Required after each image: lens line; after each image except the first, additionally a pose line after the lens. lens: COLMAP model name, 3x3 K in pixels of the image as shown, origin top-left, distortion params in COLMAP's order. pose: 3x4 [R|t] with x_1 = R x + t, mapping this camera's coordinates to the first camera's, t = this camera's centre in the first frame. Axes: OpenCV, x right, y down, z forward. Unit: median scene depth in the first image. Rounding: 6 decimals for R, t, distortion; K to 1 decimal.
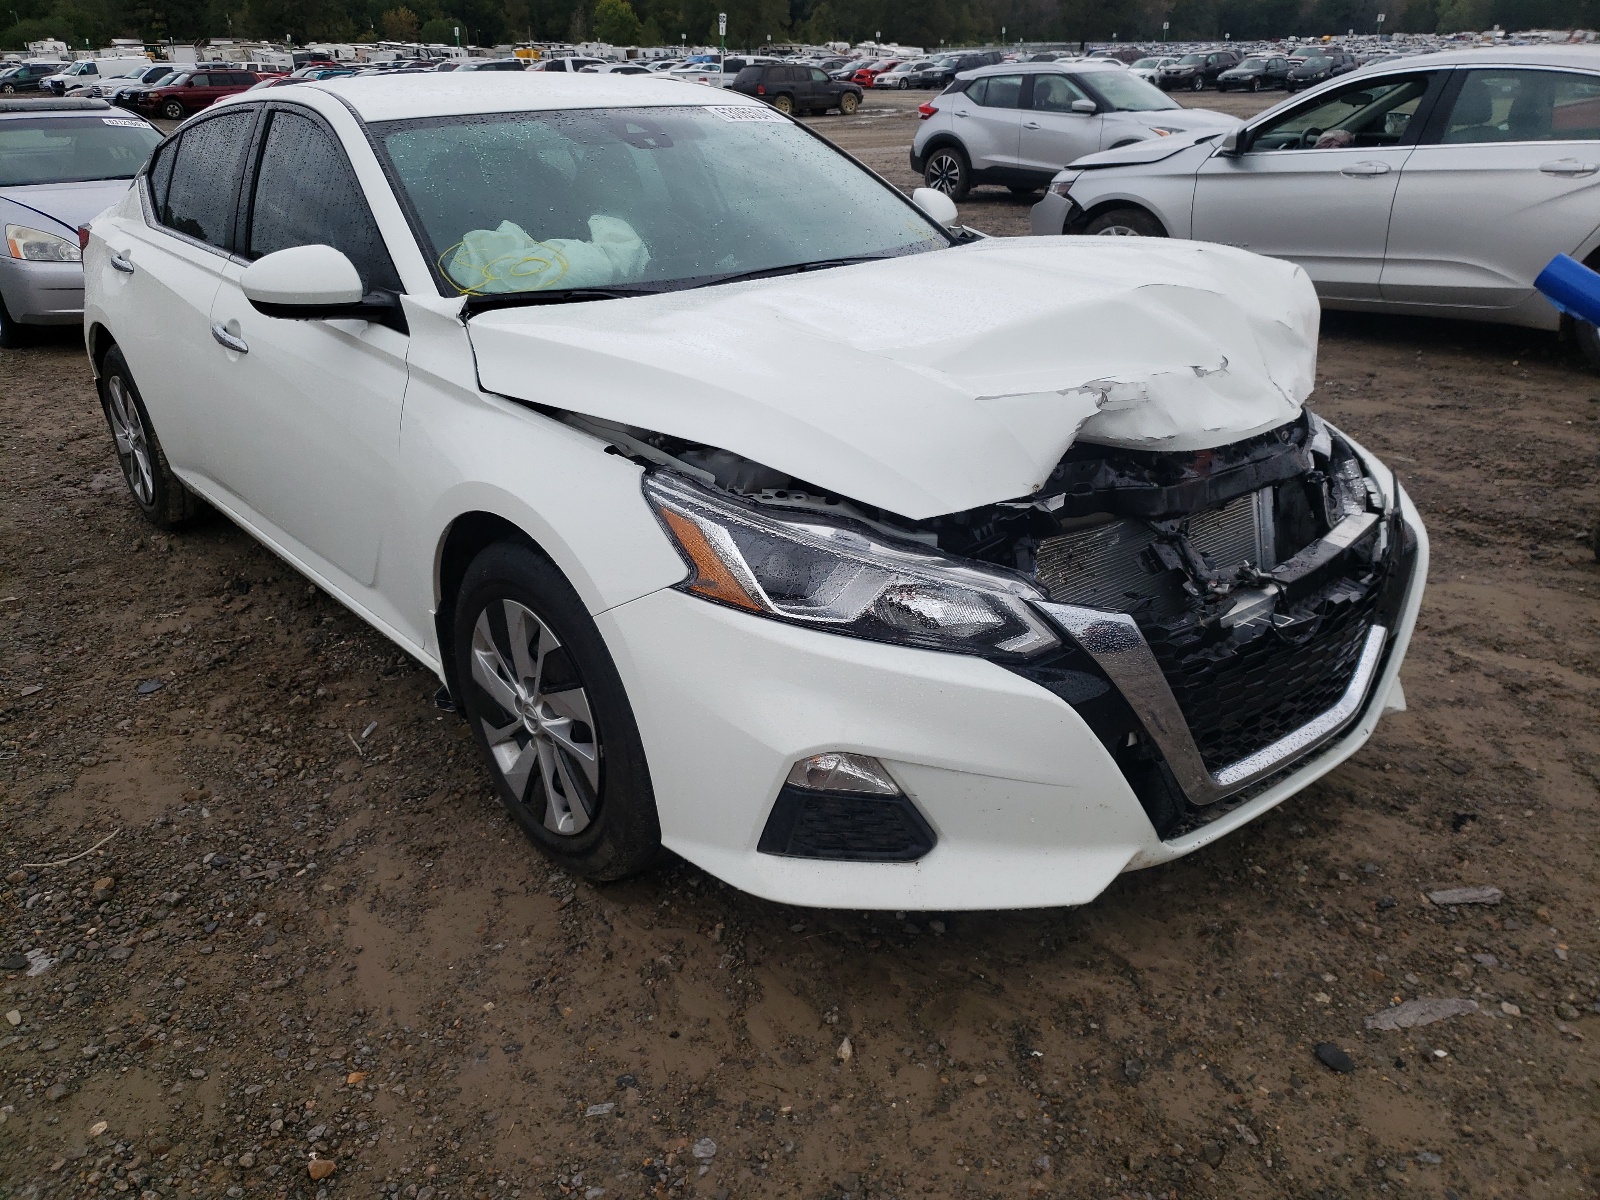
lens RADIAL K [[1254.1, 0, 799.2], [0, 1254.1, 577.8], [0, 0, 1]] dist [0.006152, 0.006653]
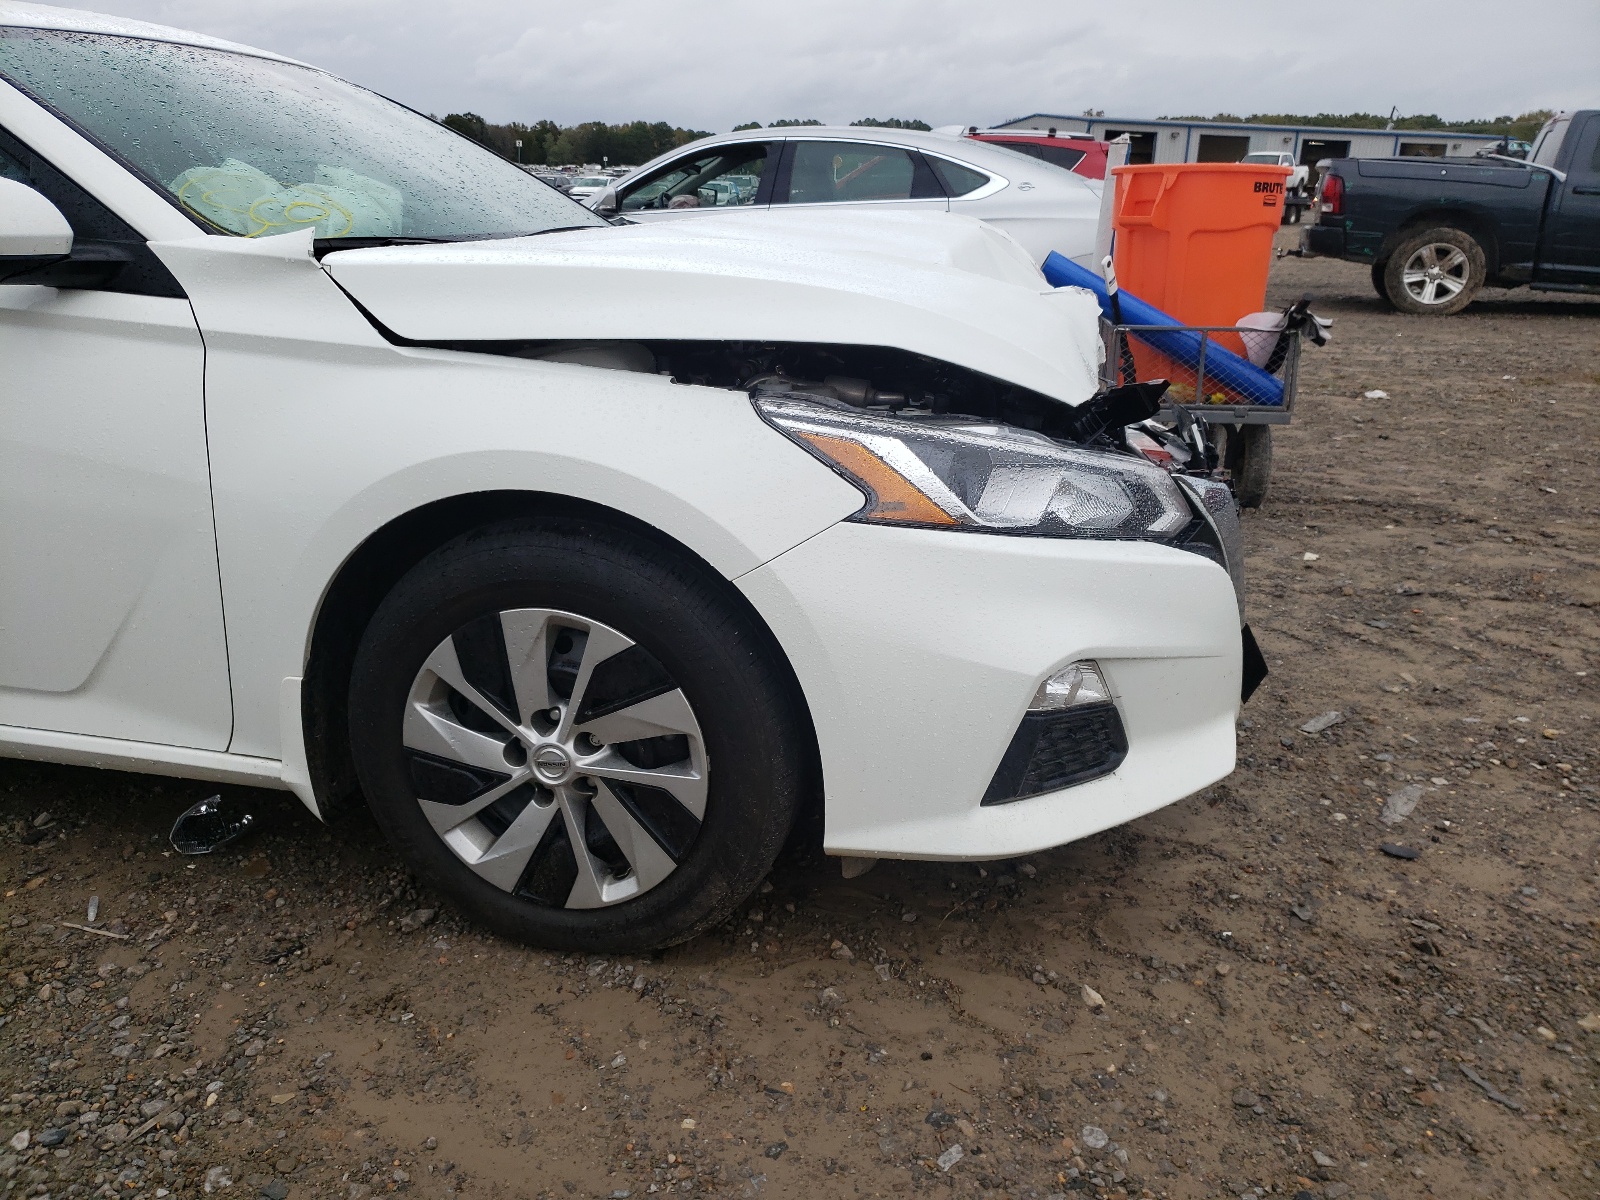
lens RADIAL K [[1242.2, 0, 800.0], [0, 1242.2, 600.0], [0, 0, 1]] dist [0.007407, 0.007934]
pose [[0.807031, -0.158459, 0.568852, -0.543624], [0.196450, 0.980498, -0.005578, 0.052239], [-0.556874, 0.116253, 0.822421, 0.310514]]
